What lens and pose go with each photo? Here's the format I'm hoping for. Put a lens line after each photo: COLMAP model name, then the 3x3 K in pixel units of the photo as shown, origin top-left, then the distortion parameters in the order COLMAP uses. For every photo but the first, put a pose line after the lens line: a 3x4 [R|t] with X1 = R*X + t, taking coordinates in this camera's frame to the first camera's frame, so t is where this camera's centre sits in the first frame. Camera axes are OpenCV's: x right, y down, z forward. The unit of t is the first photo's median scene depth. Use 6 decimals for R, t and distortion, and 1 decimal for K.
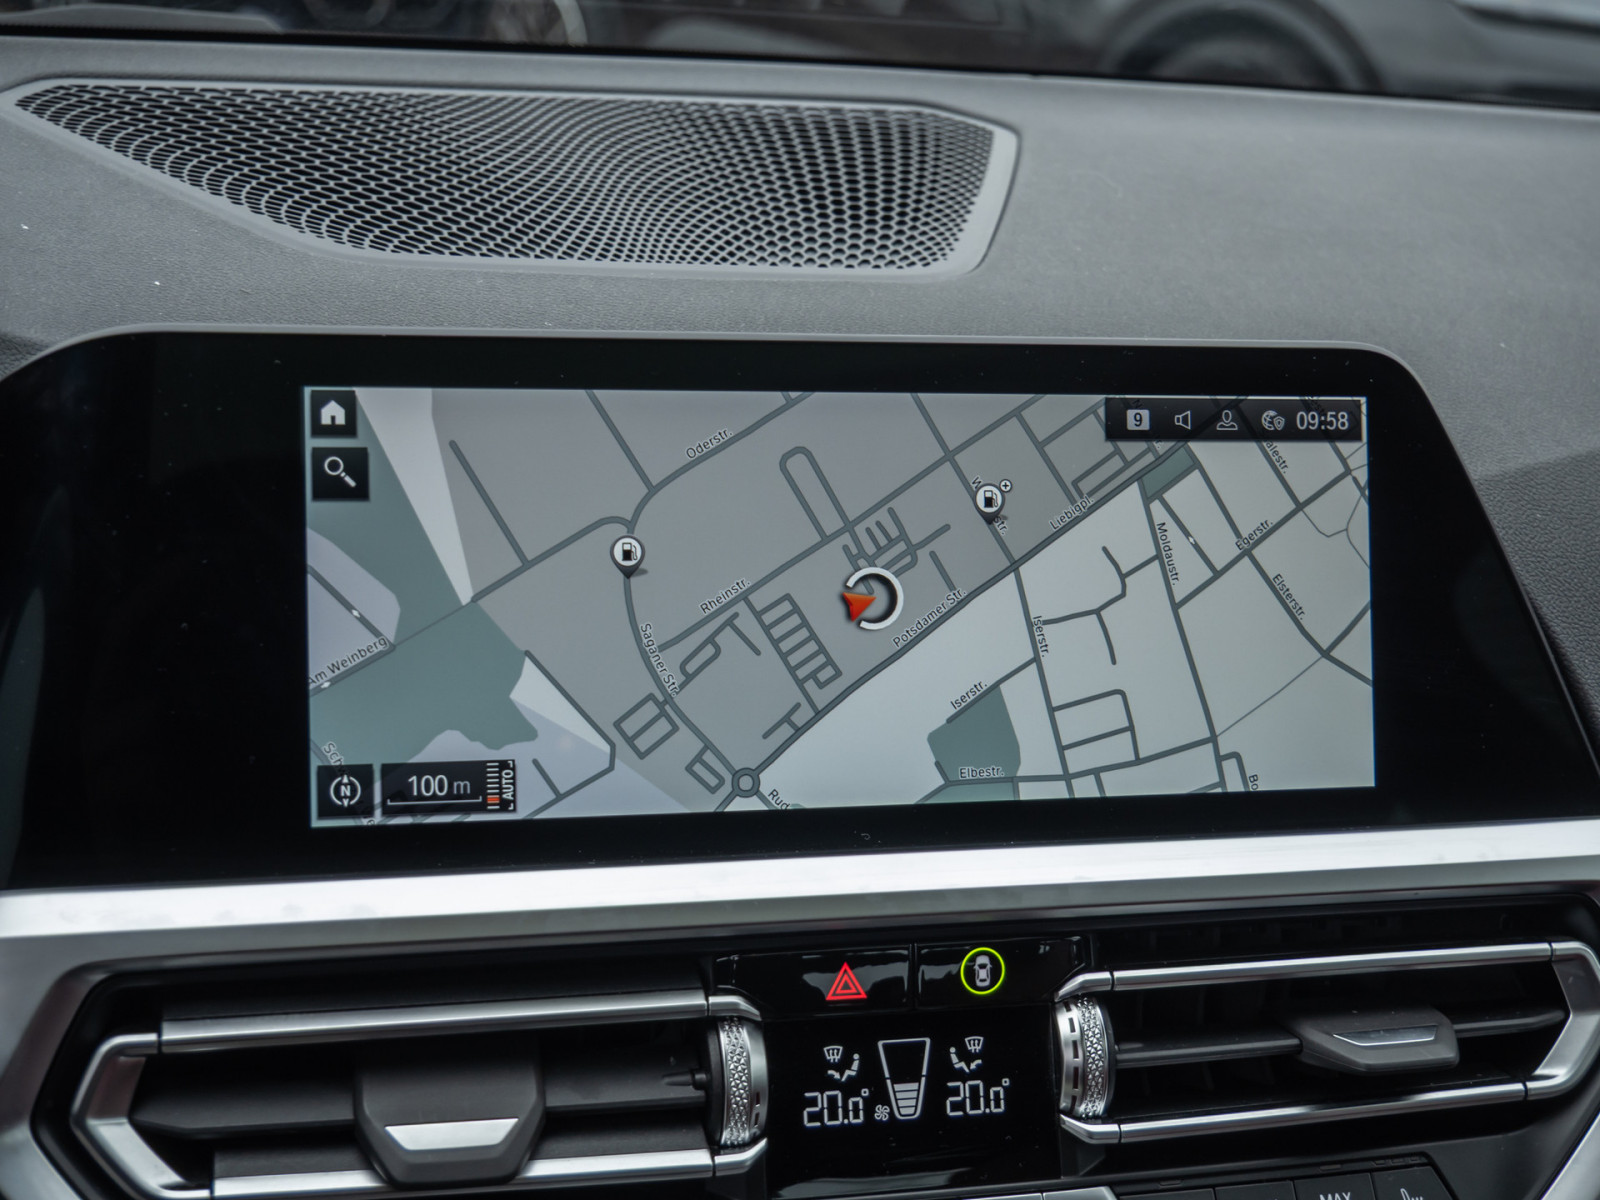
lens RADIAL K [[2209.9, 0, 802.9], [0, 2209.9, 601.2], [0, 0, 1]] dist [0.009660, 0.000000]
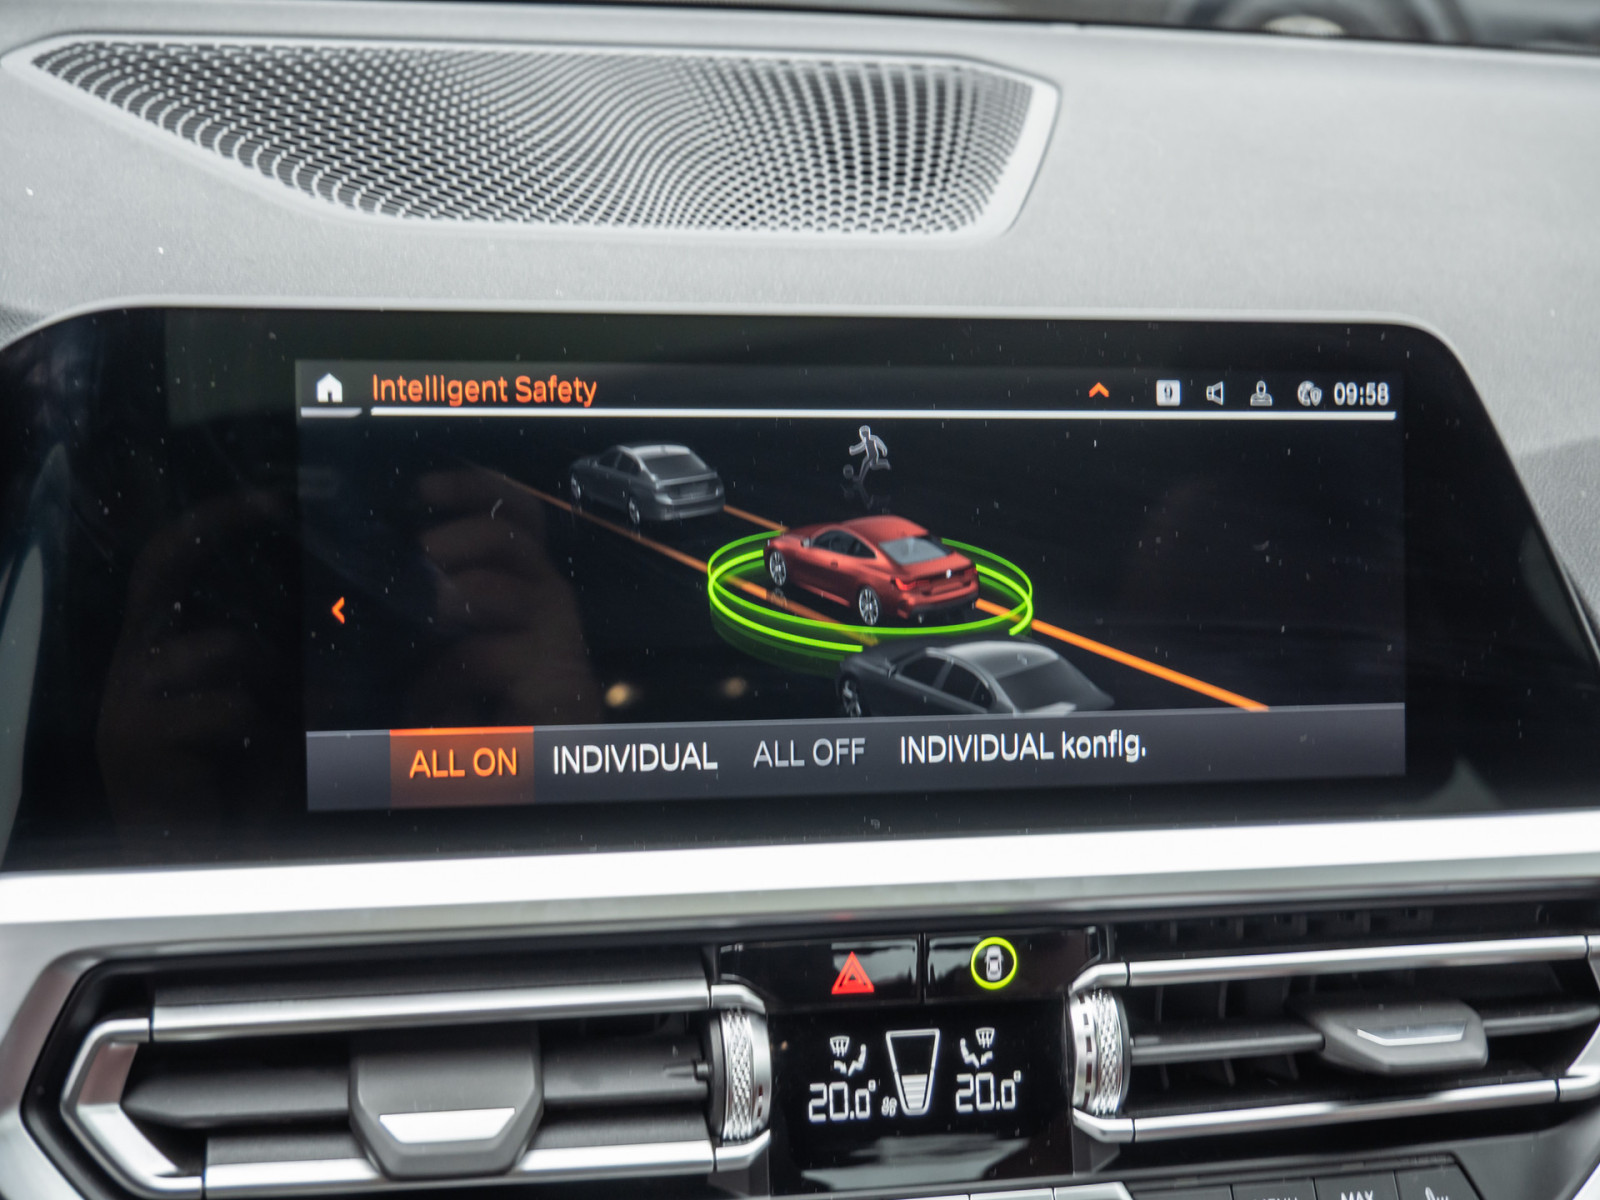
lens RADIAL K [[2209.9, 0, 800.9], [0, 2209.9, 602.3], [0, 0, 1]] dist [0.009660, 0.000000]
pose [[0.999395, 0.007424, -0.033969, 0.027064], [-0.006461, 0.999577, 0.028369, -0.018114], [0.034165, -0.028133, 0.999020, 0.026501]]
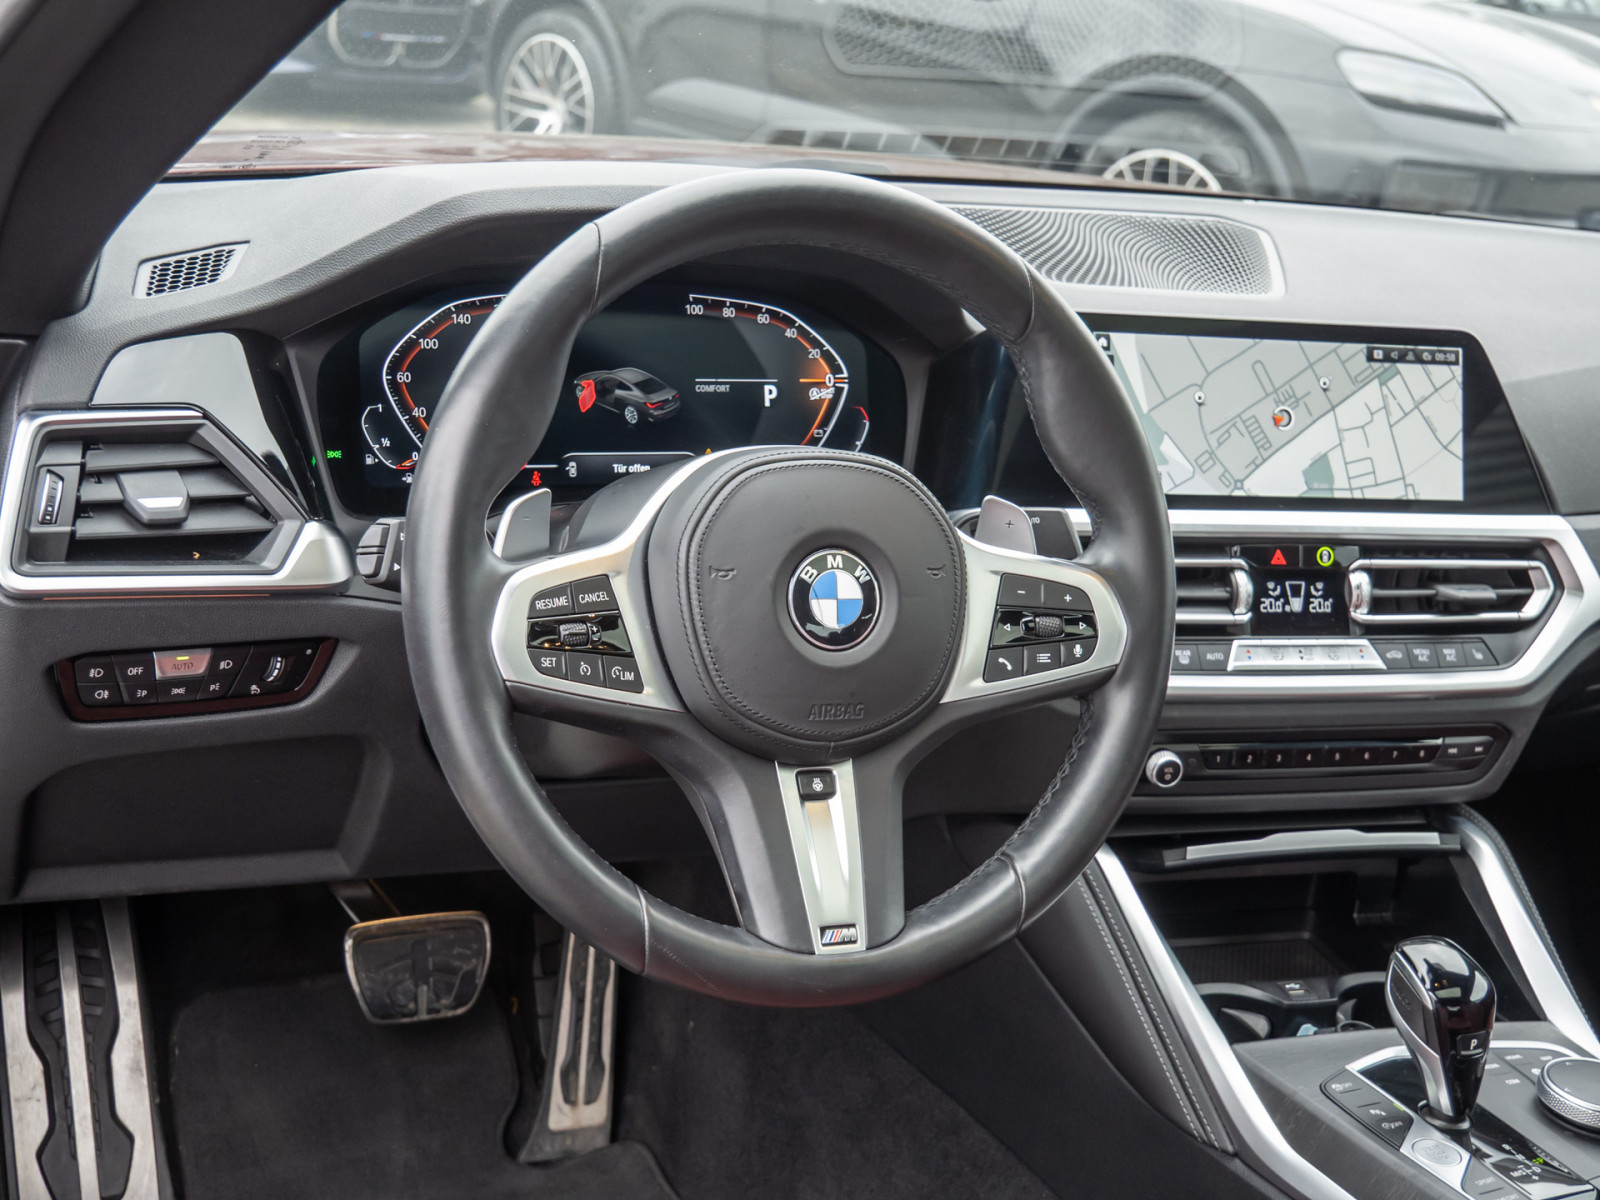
lens RADIAL K [[2131.2, 0, 802.0], [0, 2131.2, 606.3], [0, 0, 1]] dist [0.014773, 0.000000]
pose [[0.998118, 0.018305, 0.058528, -0.674592], [-0.018093, 0.999828, -0.004155, 0.239809], [-0.058594, 0.003088, 0.998277, -1.484521]]
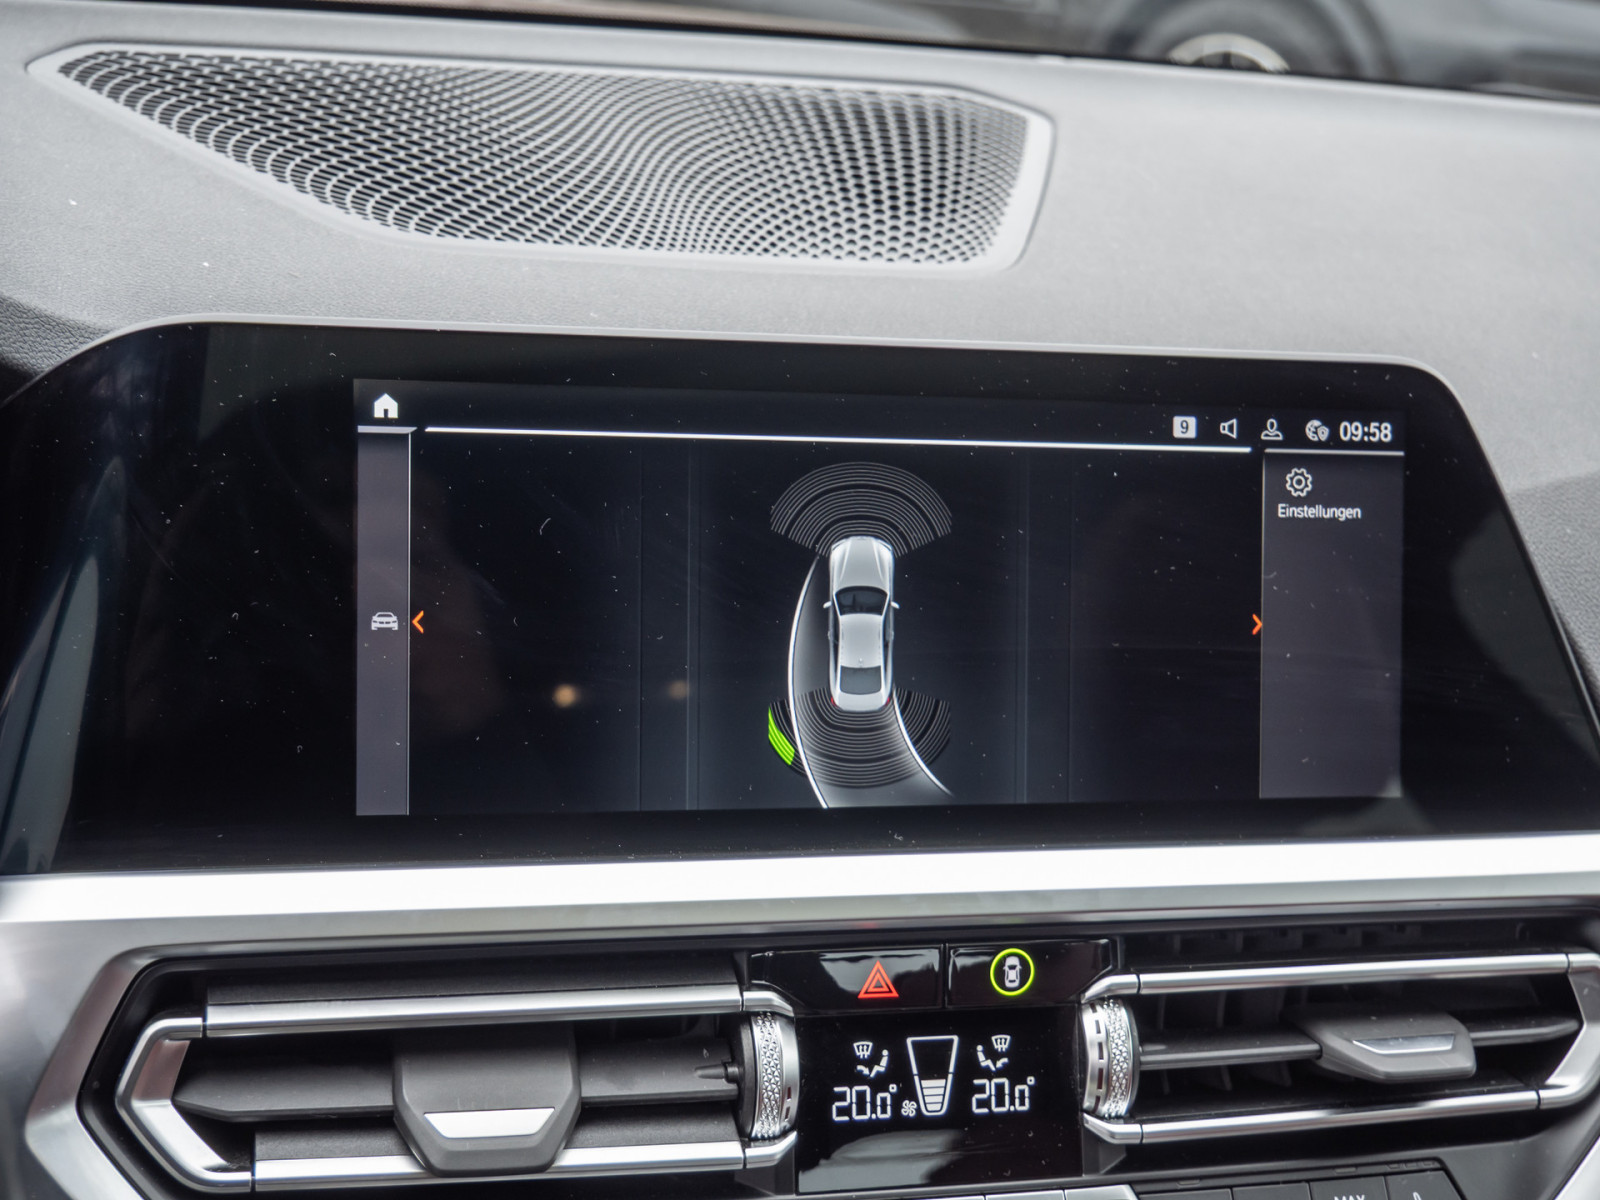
lens RADIAL K [[2209.9, 0, 801.6], [0, 2209.9, 601.3], [0, 0, 1]] dist [0.009660, 0.000000]
pose [[0.999608, 0.026821, 0.007974, -0.026826], [-0.027028, 0.999267, 0.027127, -0.026552], [-0.007241, -0.027331, 0.999600, -0.008711]]
